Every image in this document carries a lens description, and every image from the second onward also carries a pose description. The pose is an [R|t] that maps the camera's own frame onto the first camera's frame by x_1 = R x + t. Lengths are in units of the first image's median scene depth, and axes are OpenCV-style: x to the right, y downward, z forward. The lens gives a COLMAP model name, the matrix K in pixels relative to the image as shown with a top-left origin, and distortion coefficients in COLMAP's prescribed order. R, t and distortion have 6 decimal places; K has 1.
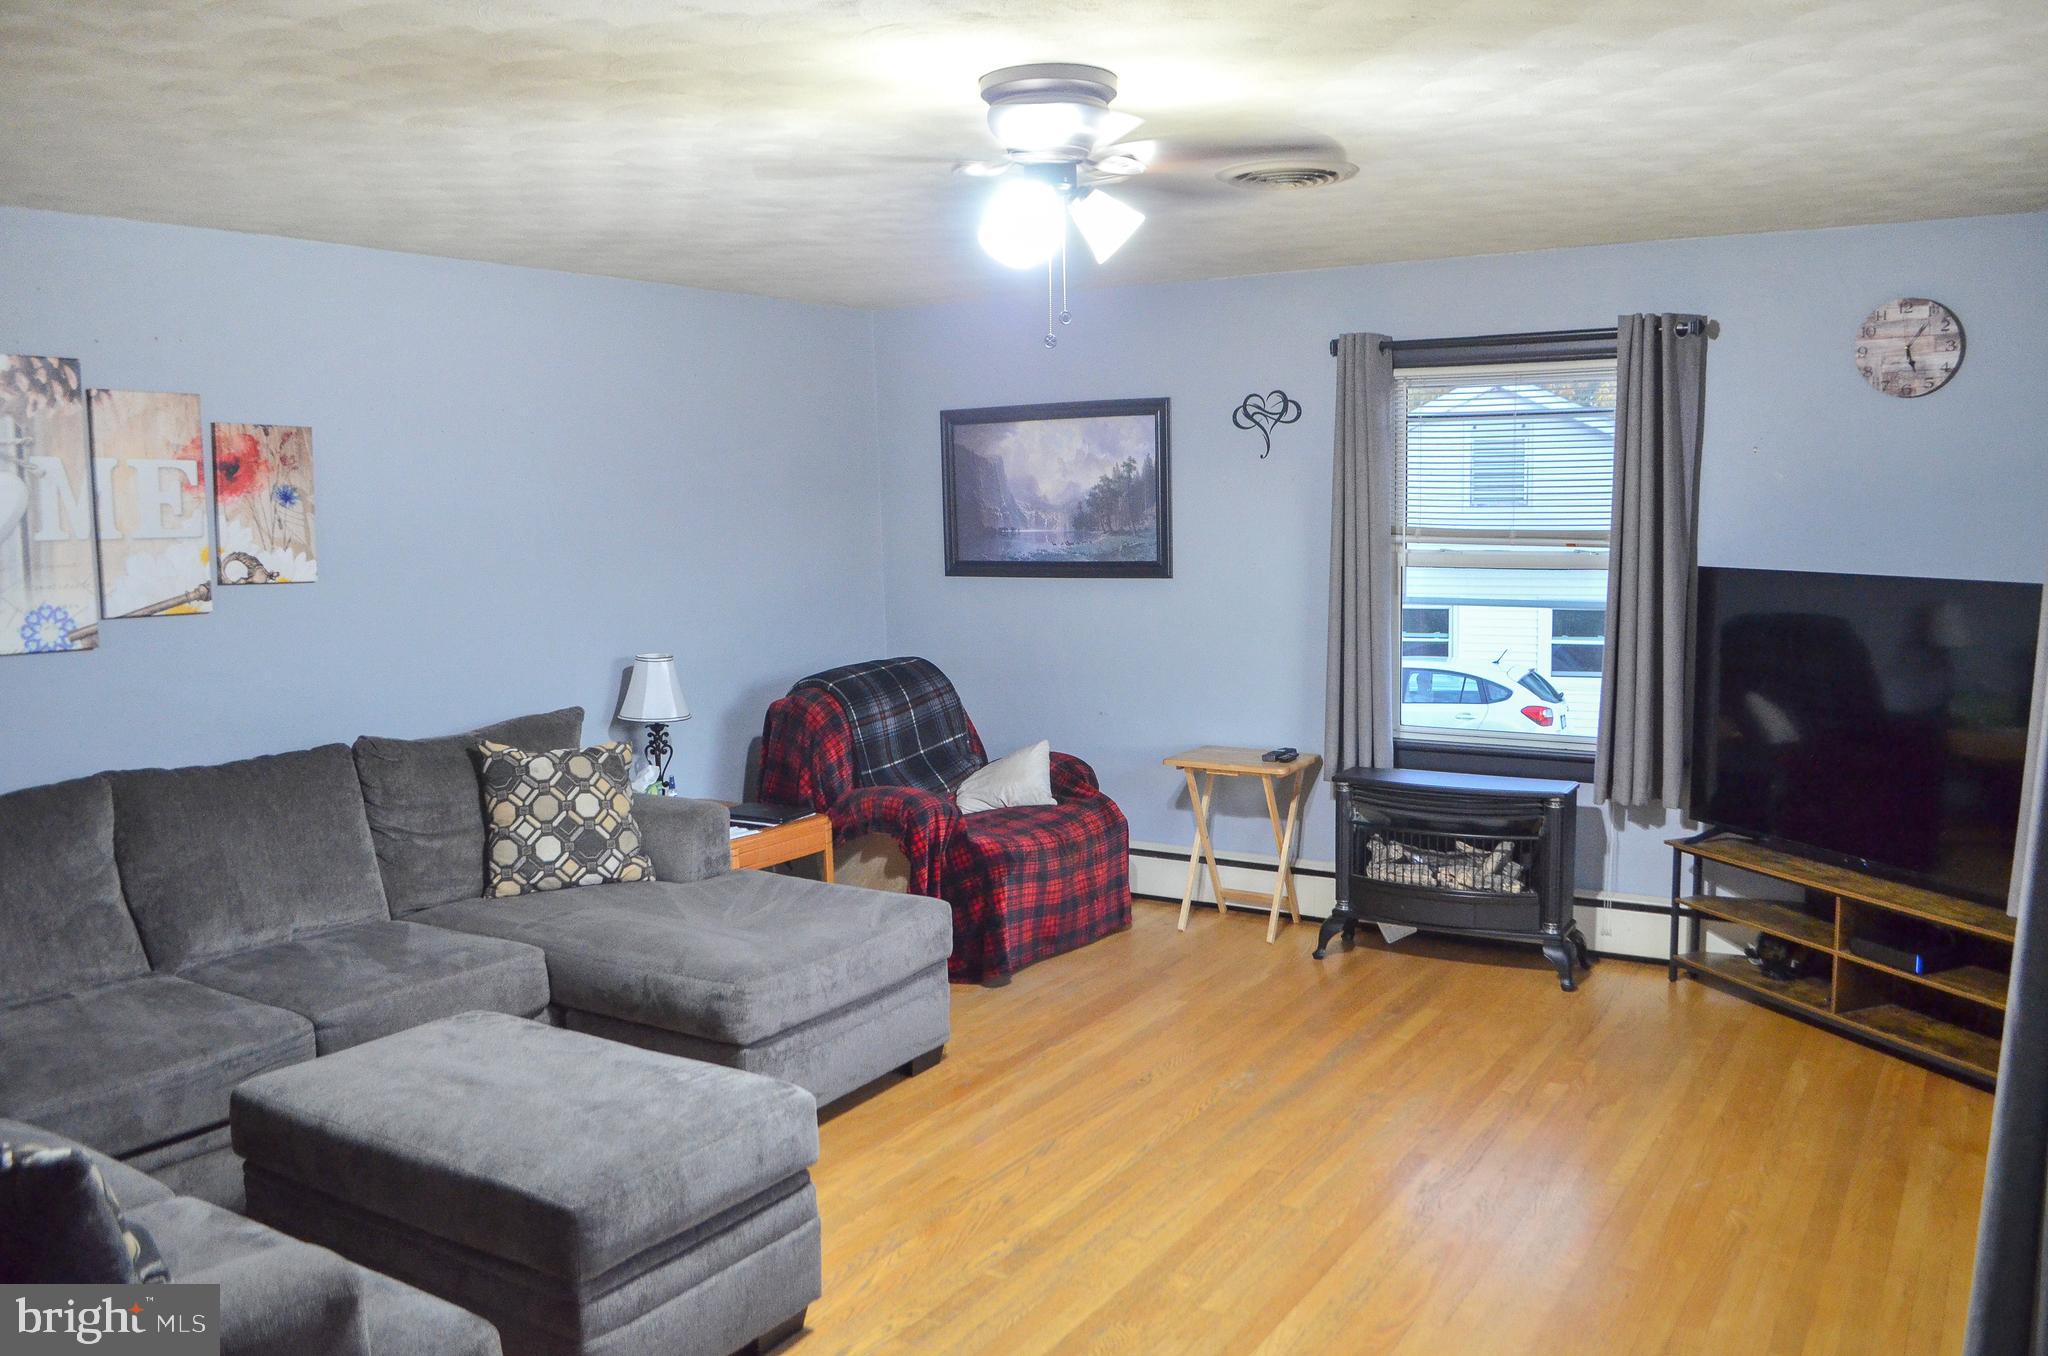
lens RADIAL K [[1611.8, 0, 1048.7], [0, 1611.8, 696.2], [0, 0, 1]] dist [-0.081509, 0.010089]
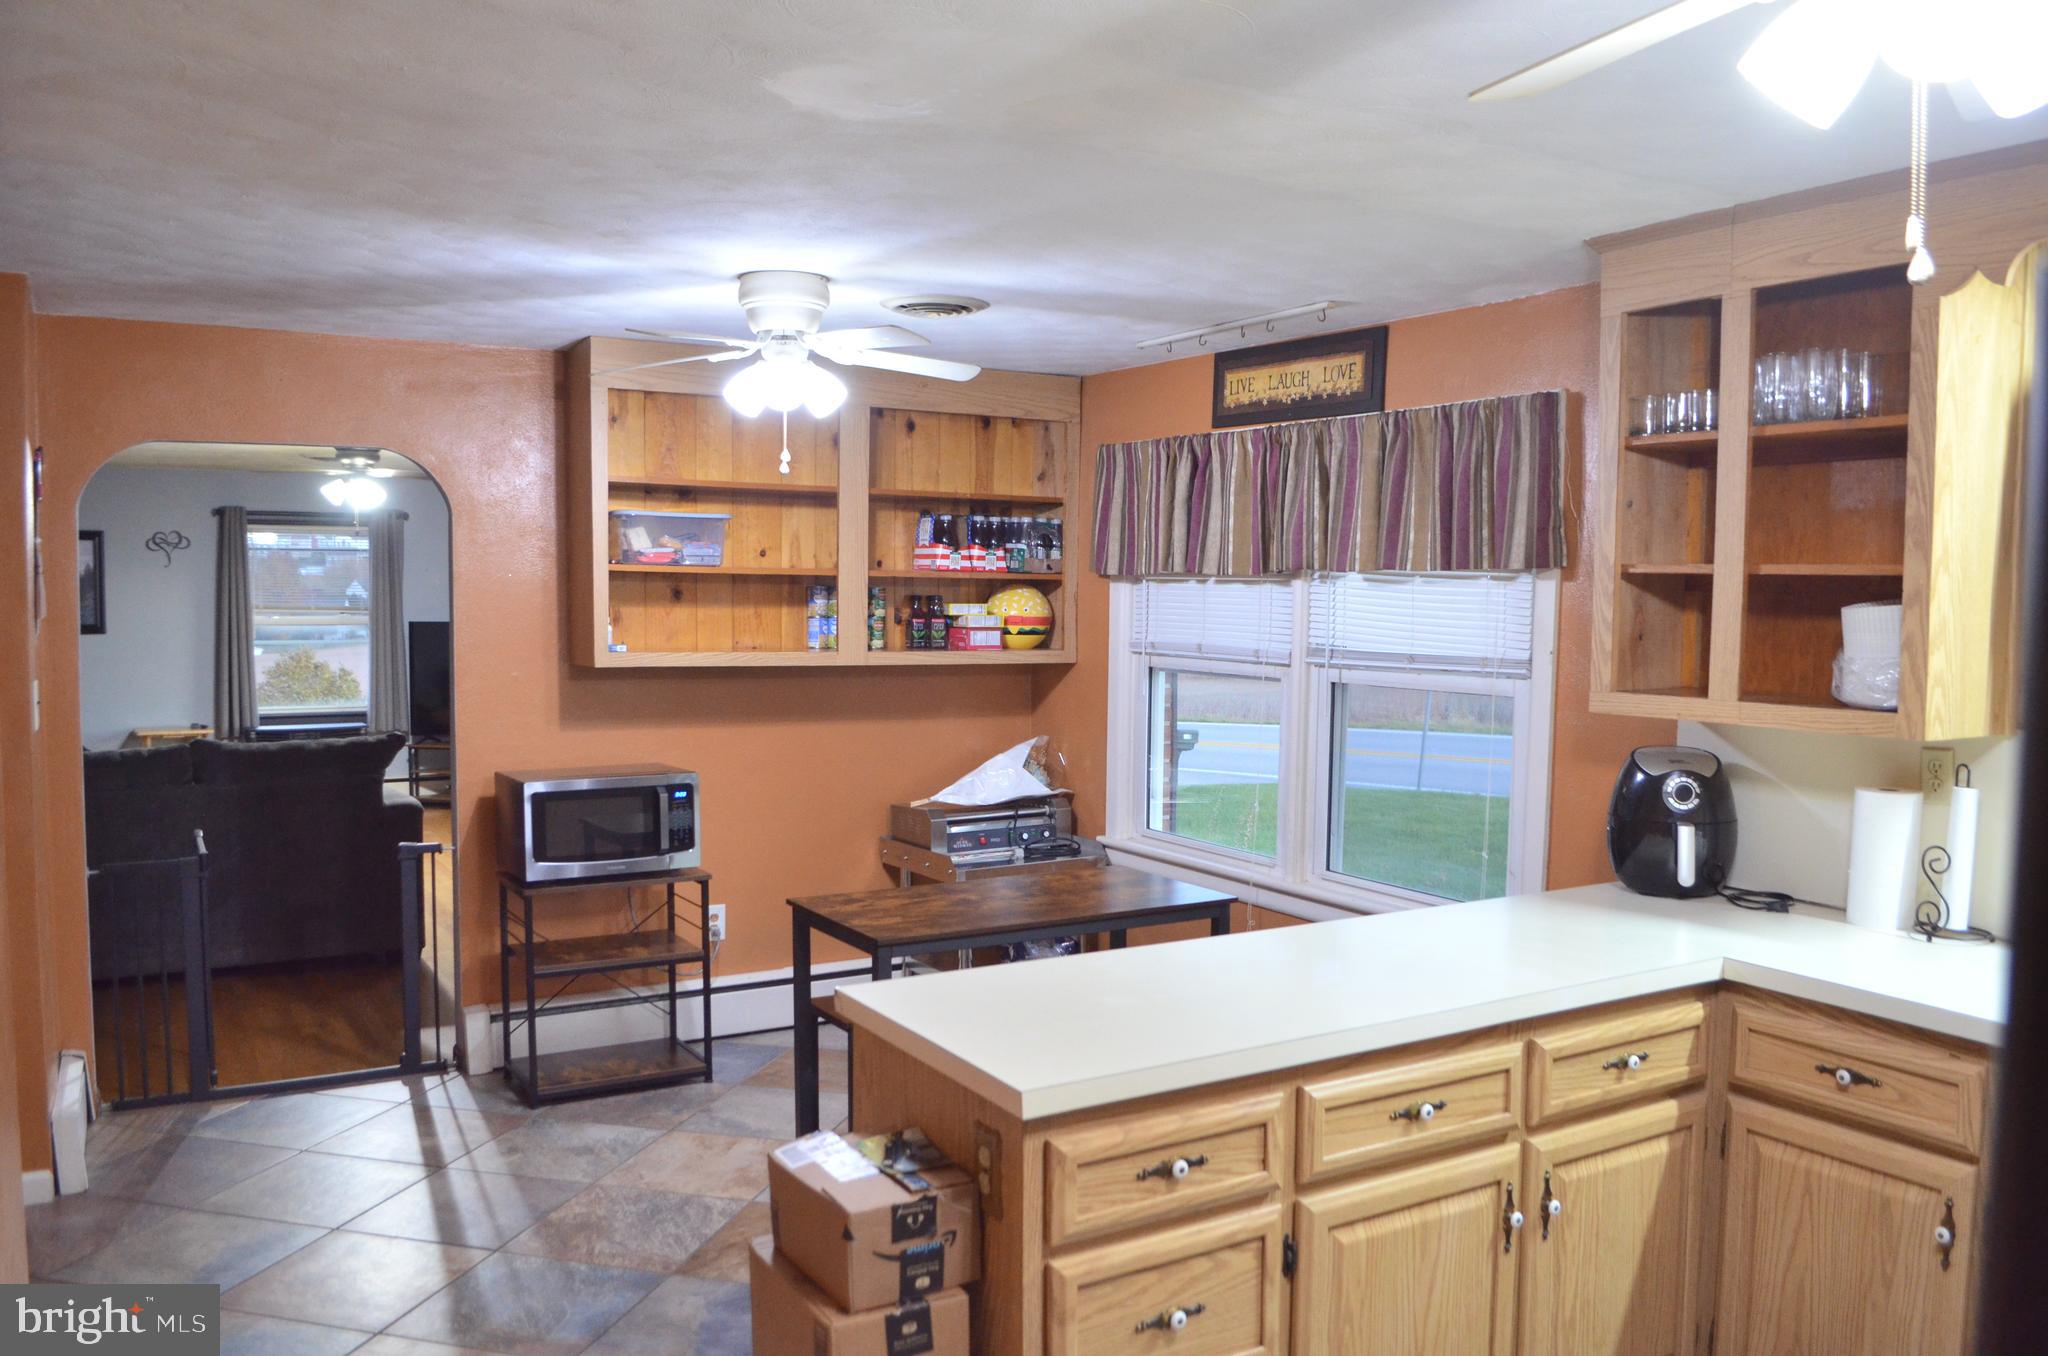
lens RADIAL K [[1611.8, 0, 1048.7], [0, 1611.8, 696.2], [0, 0, 1]] dist [-0.081509, 0.010089]
pose [[0.443753, -0.039538, 0.895277, -1.274846], [0.092151, 0.995744, -0.001701, 0.115503], [-0.891399, 0.083255, 0.445507, -0.839273]]
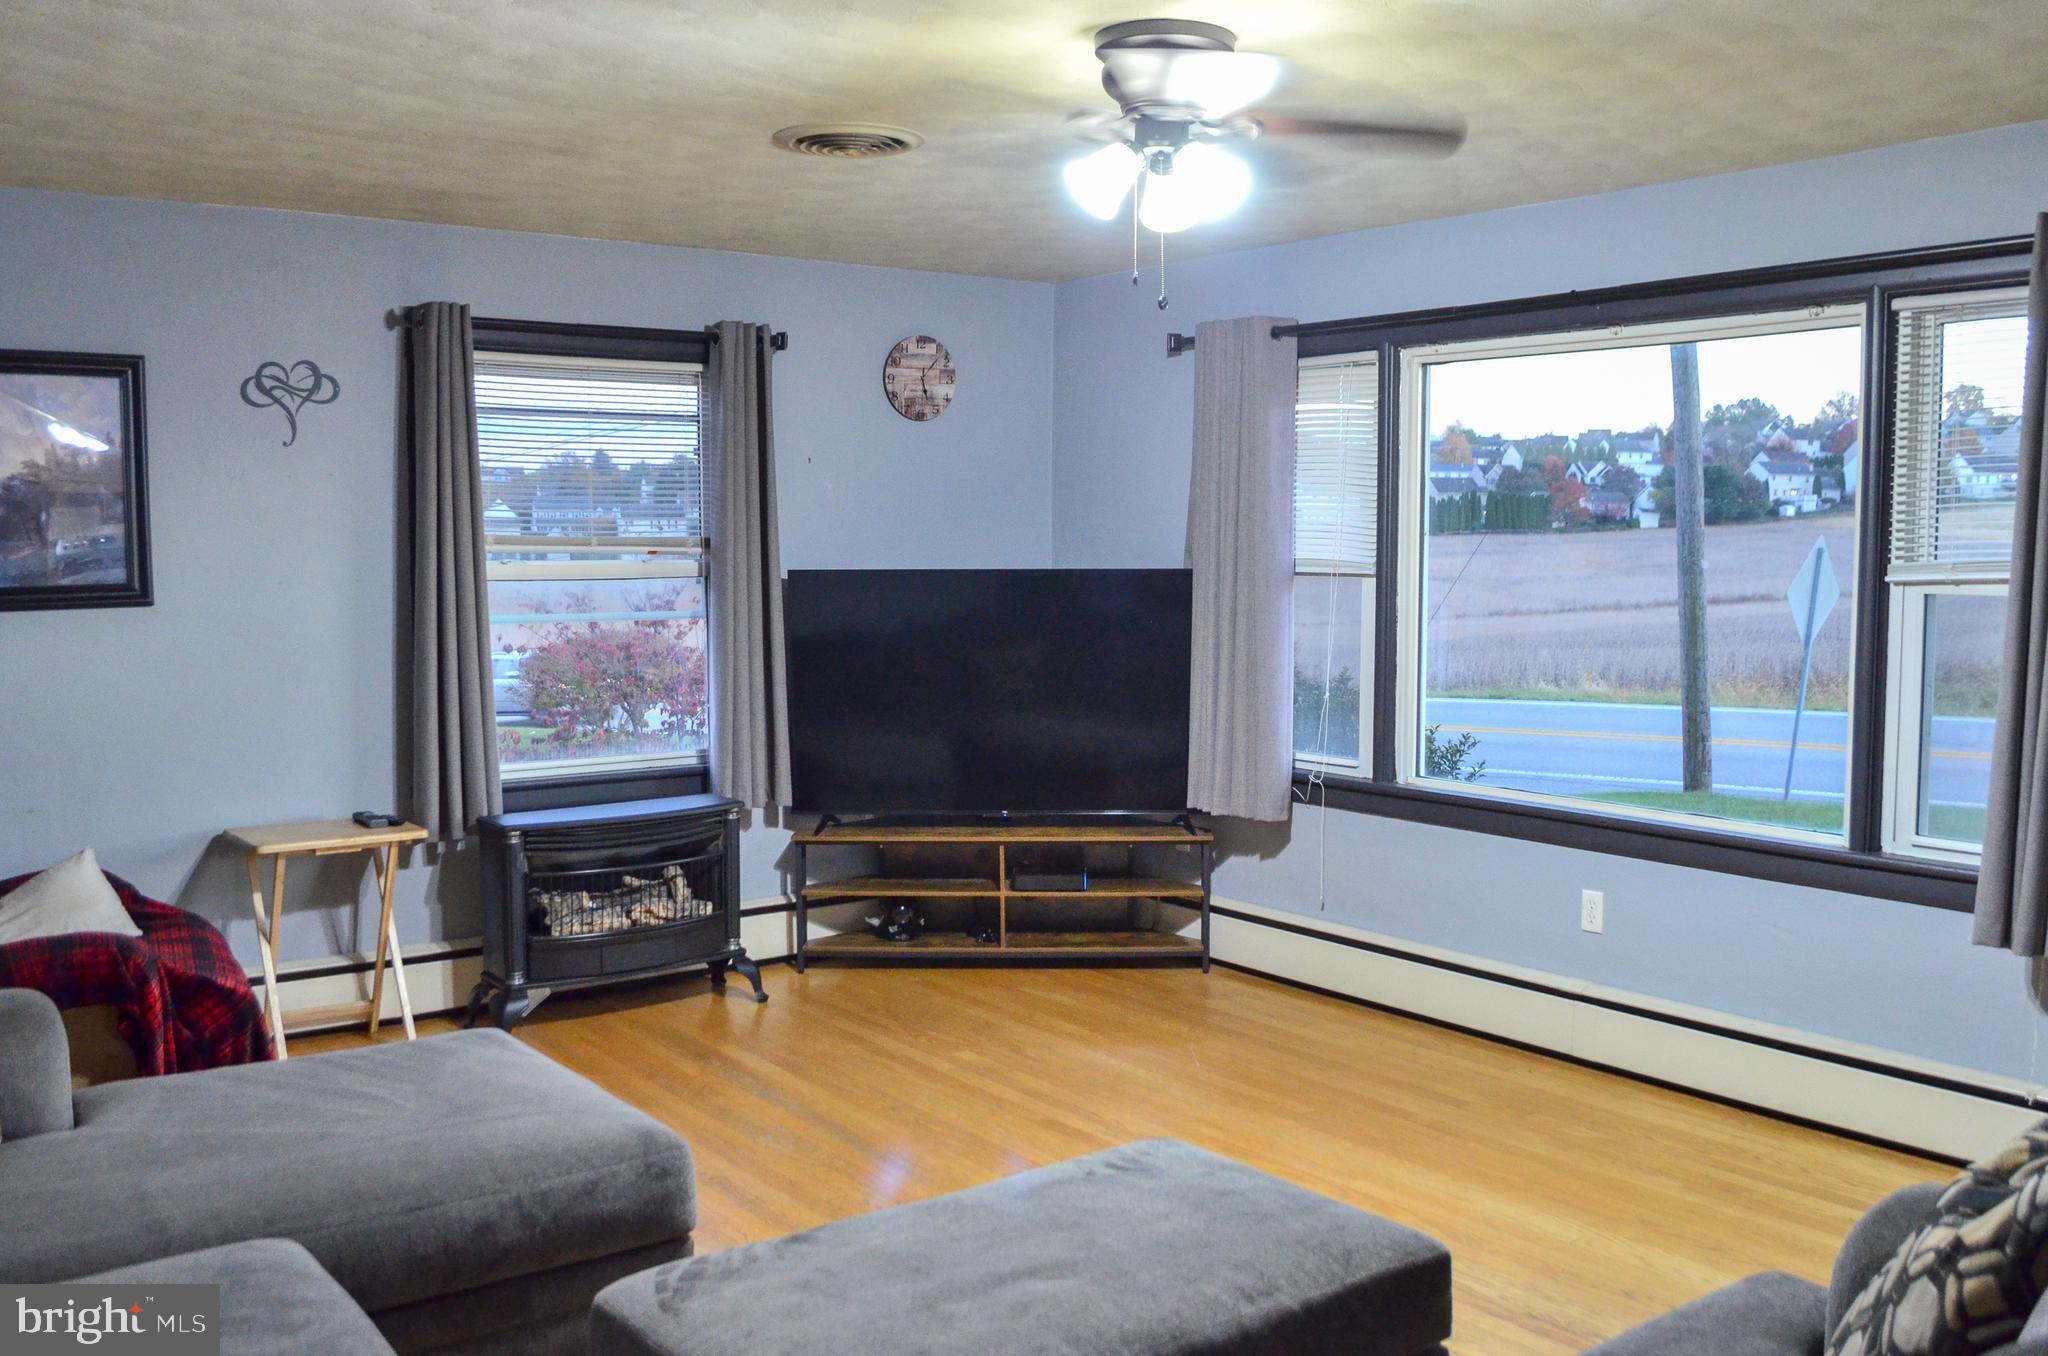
lens RADIAL K [[1858.2, 0, 1024.0], [0, 1858.2, 678.0], [0, 0, 1]] dist [-0.051424, 0.003062]
pose [[0.360655, -0.057811, 0.930906, -0.713463], [0.108536, 0.993898, 0.019674, -0.019531], [-0.926363, 0.093942, 0.364729, 0.443761]]
